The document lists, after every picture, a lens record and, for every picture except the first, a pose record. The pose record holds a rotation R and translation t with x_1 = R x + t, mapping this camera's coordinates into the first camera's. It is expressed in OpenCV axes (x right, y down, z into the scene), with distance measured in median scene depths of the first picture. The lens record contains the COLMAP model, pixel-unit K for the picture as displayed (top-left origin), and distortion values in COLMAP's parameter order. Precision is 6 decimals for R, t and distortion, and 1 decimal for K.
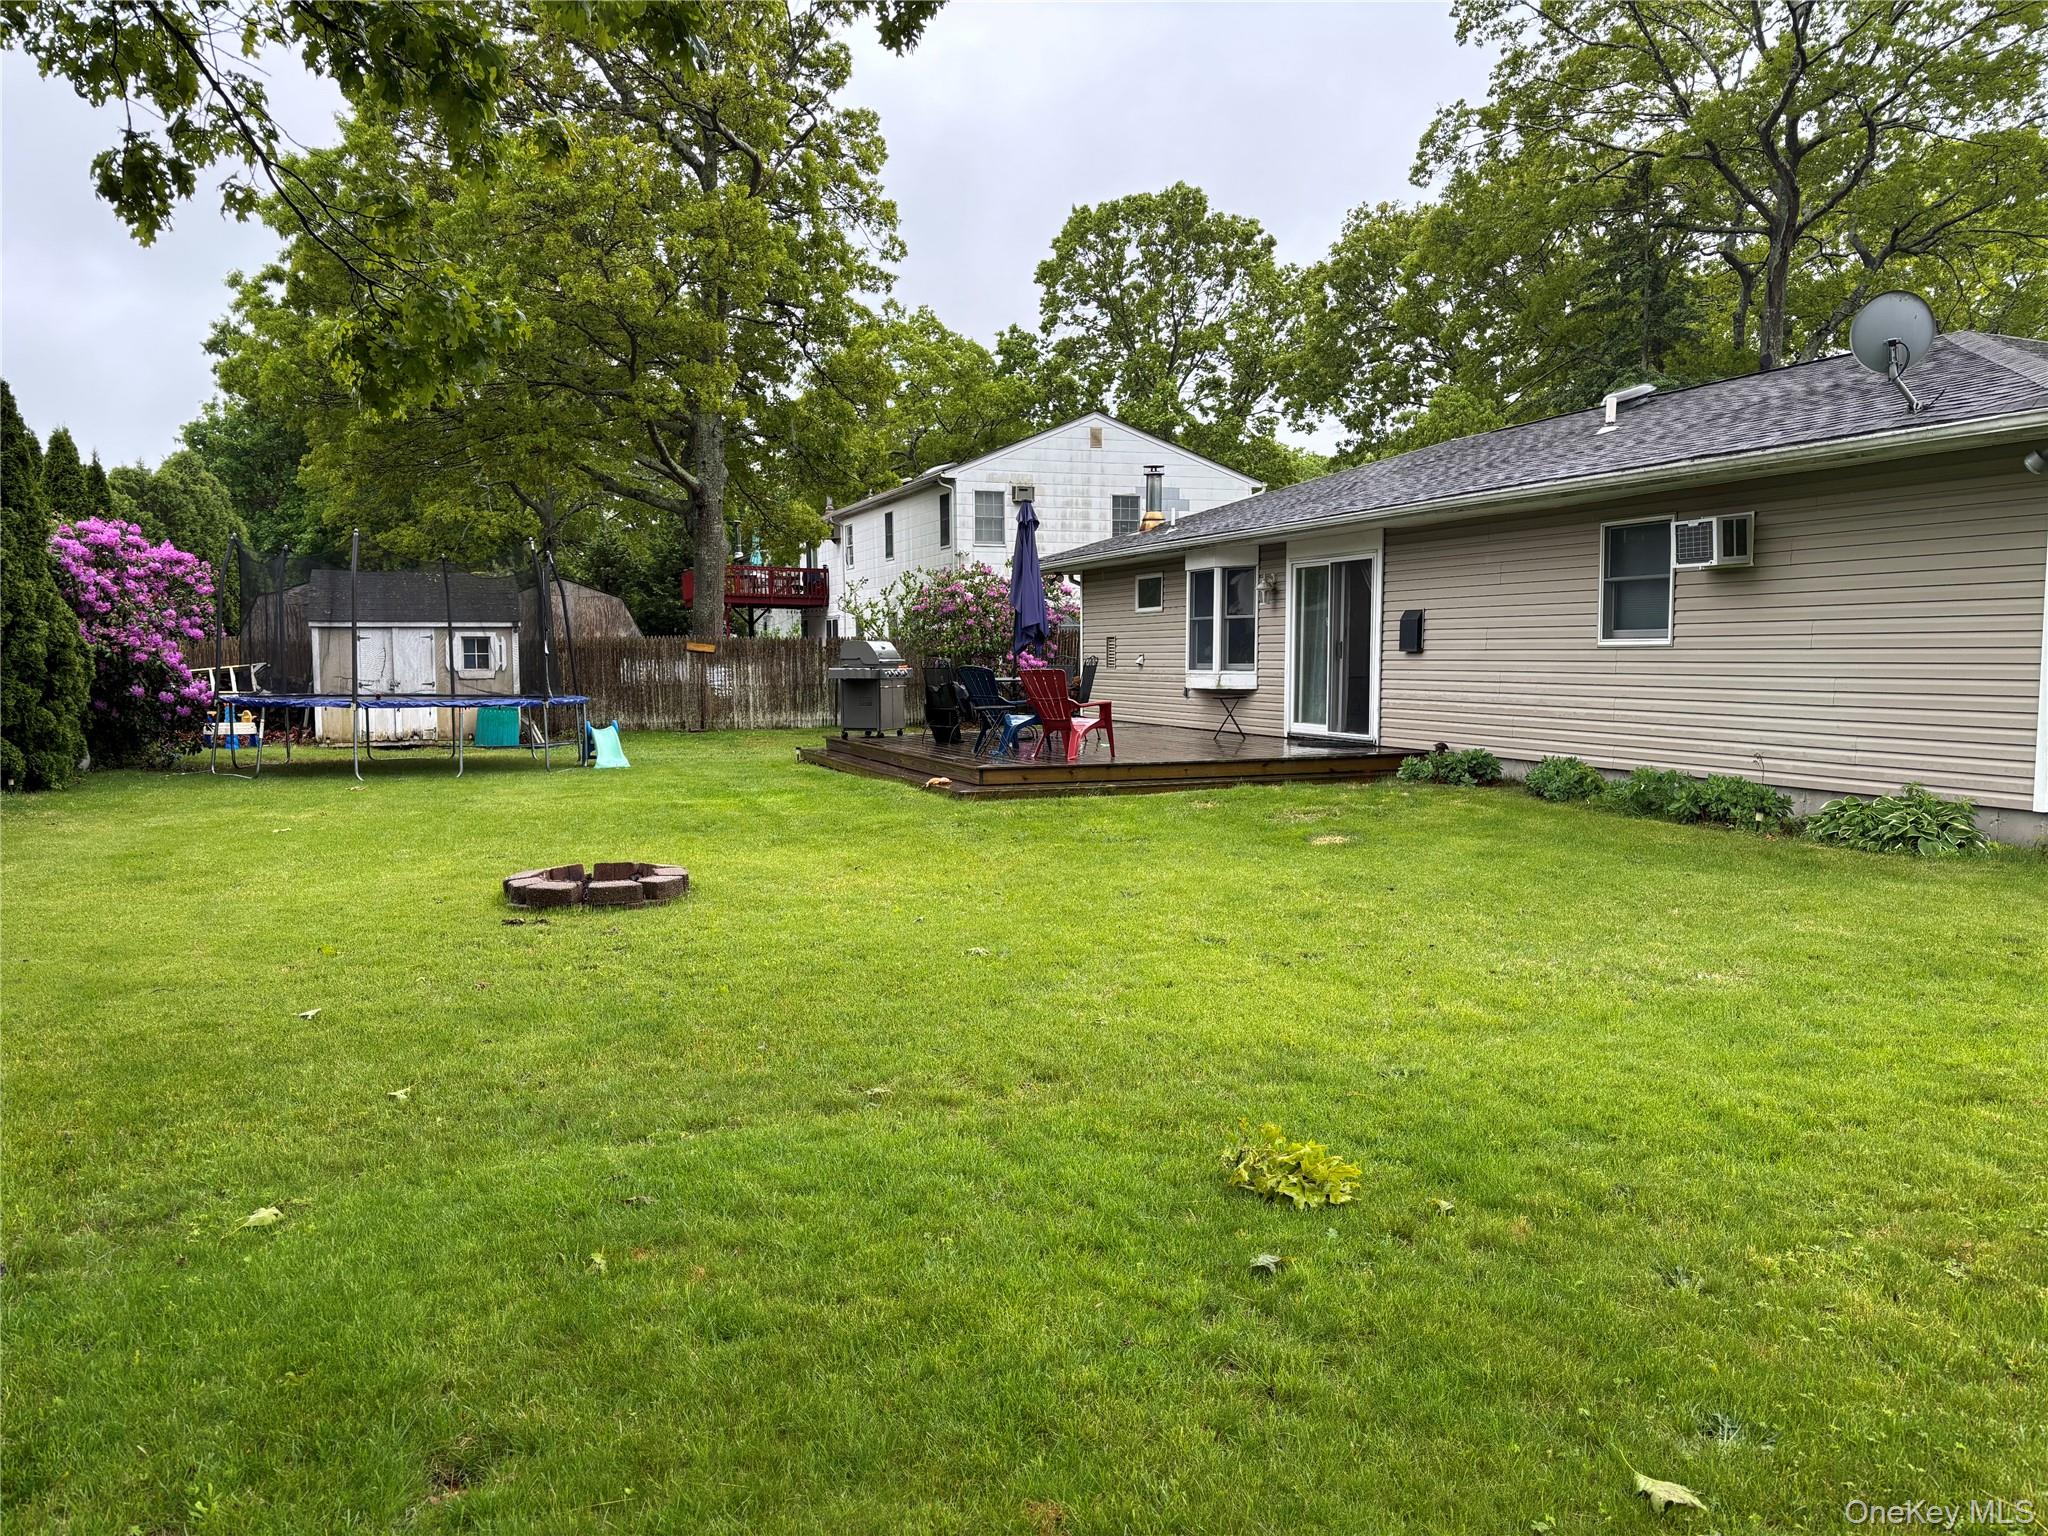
lens RADIAL K [[1541.9, 0, 1016.3], [0, 1541.9, 797.5], [0, 0, 1]] dist [0.072641, -0.083598]
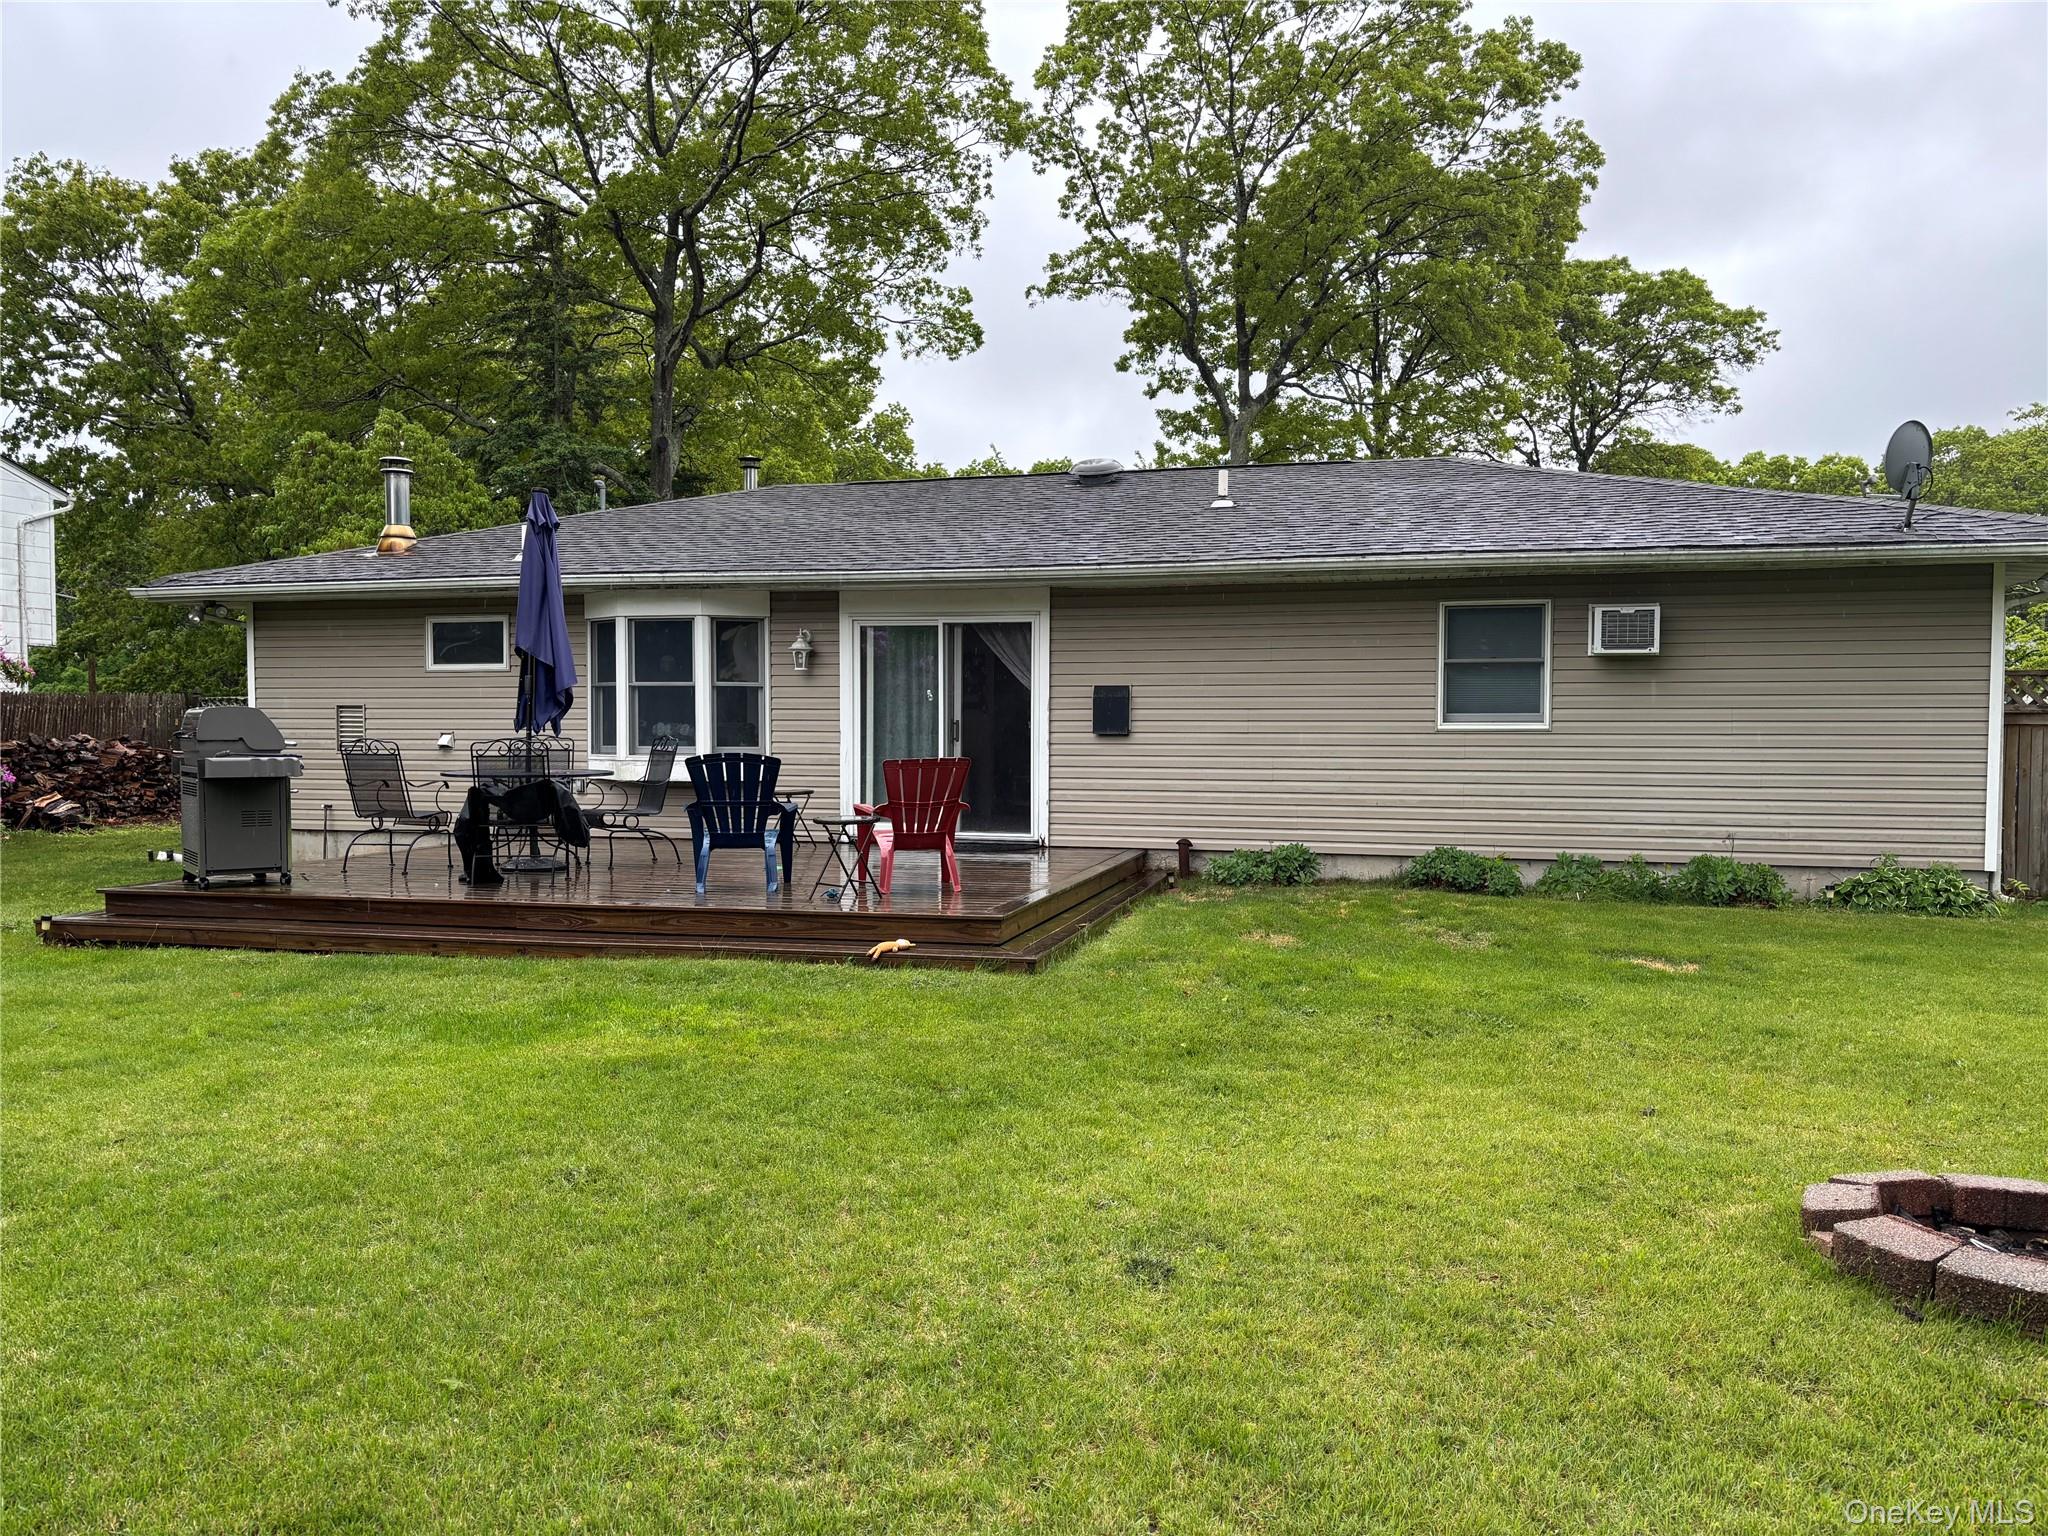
lens RADIAL K [[1541.9, 0, 1016.3], [0, 1541.9, 797.5], [0, 0, 1]] dist [0.072641, -0.083598]
pose [[0.581317, -0.032205, 0.813039, -0.447513], [0.071236, 0.997394, -0.011426, -0.051092], [-0.810553, 0.064560, 0.582097, 0.529651]]
